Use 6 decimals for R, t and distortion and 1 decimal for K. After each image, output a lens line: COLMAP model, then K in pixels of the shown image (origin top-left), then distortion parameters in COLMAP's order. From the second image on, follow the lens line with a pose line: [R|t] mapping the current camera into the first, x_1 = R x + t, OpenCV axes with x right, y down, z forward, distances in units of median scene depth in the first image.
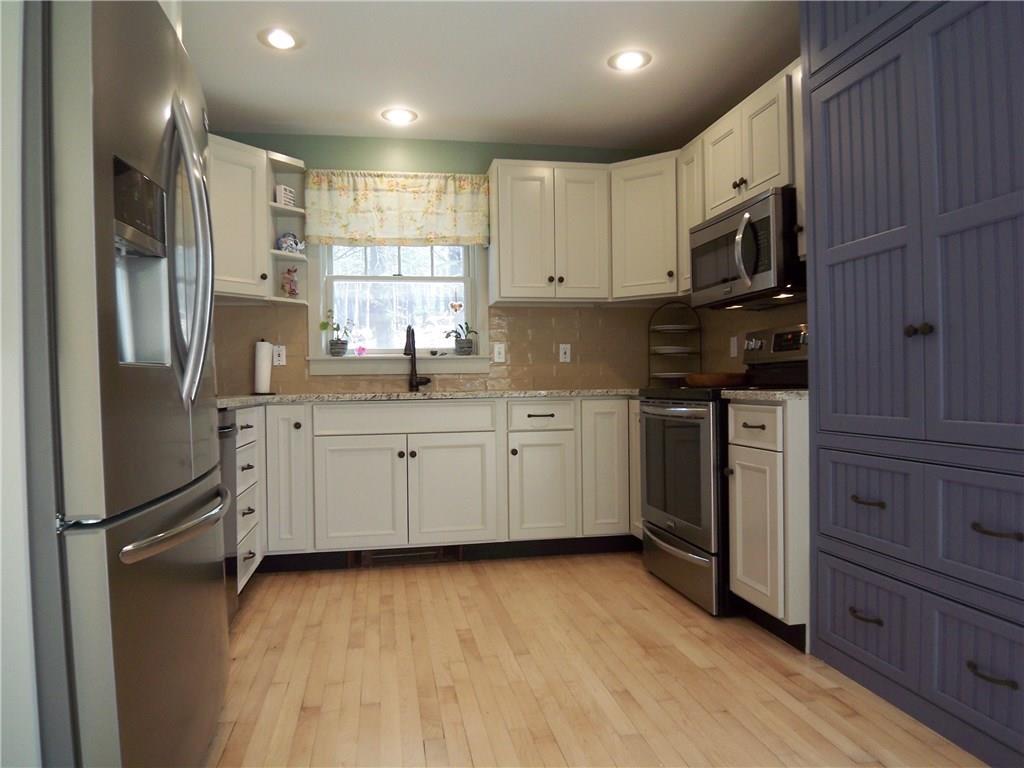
lens RADIAL K [[687.3, 0, 513.7], [0, 687.3, 389.0], [0, 0, 1]] dist [-0.021676, -0.031932]
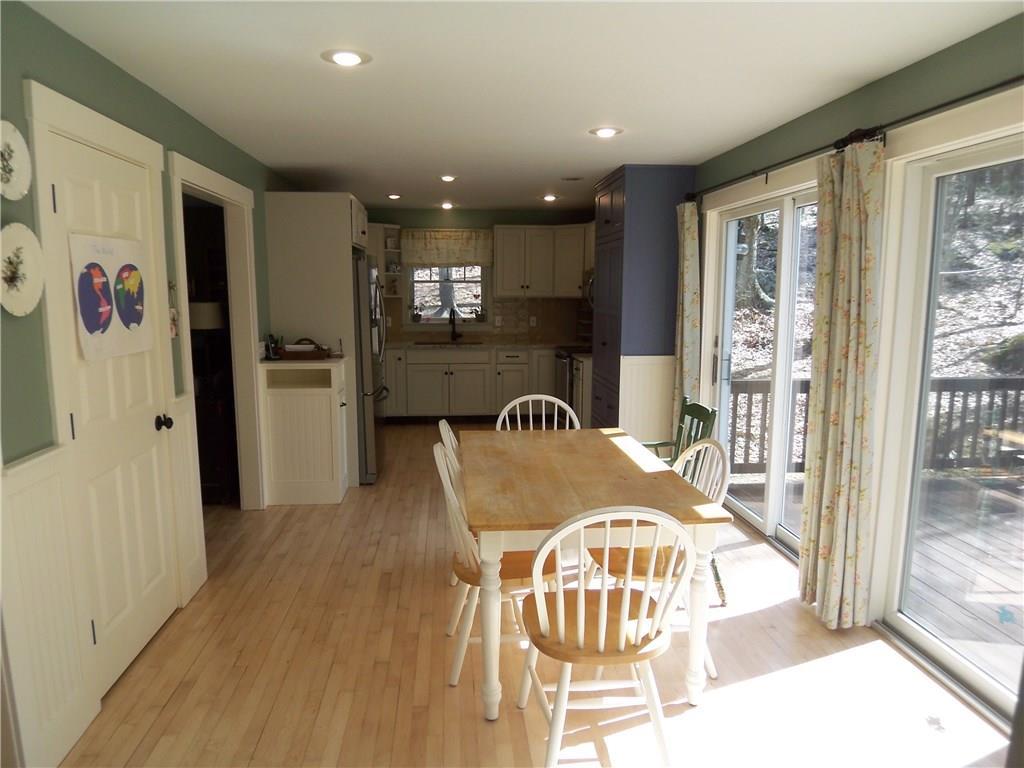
lens RADIAL K [[687.3, 0, 511.5], [0, 687.3, 387.0], [0, 0, 1]] dist [-0.021676, -0.031932]
pose [[0.994982, 0.032727, -0.094552, 0.216815], [-0.019654, 0.990511, 0.136023, -0.140505], [0.098106, -0.133482, 0.986183, -0.982645]]
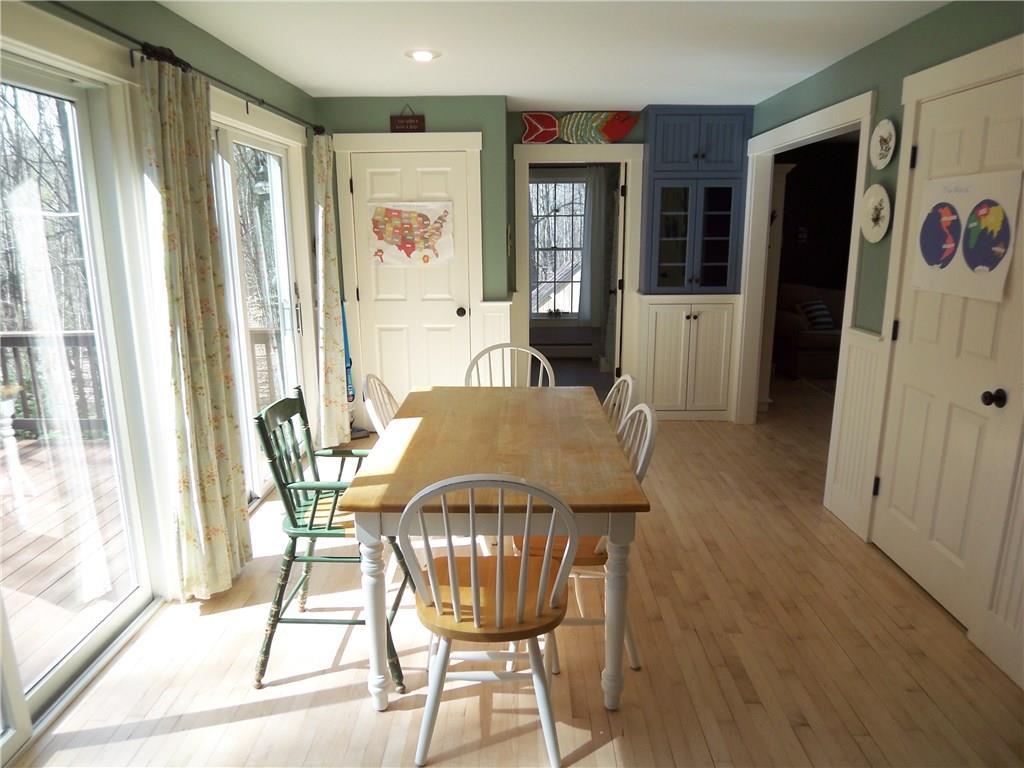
lens RADIAL K [[687.3, 0, 511.2], [0, 687.3, 380.6], [0, 0, 1]] dist [-0.021676, -0.031932]
pose [[-0.978022, -0.019402, 0.207598, -0.258139], [0.027937, 0.974489, 0.222692, -0.168691], [-0.206622, 0.223597, -0.952529, 3.027299]]
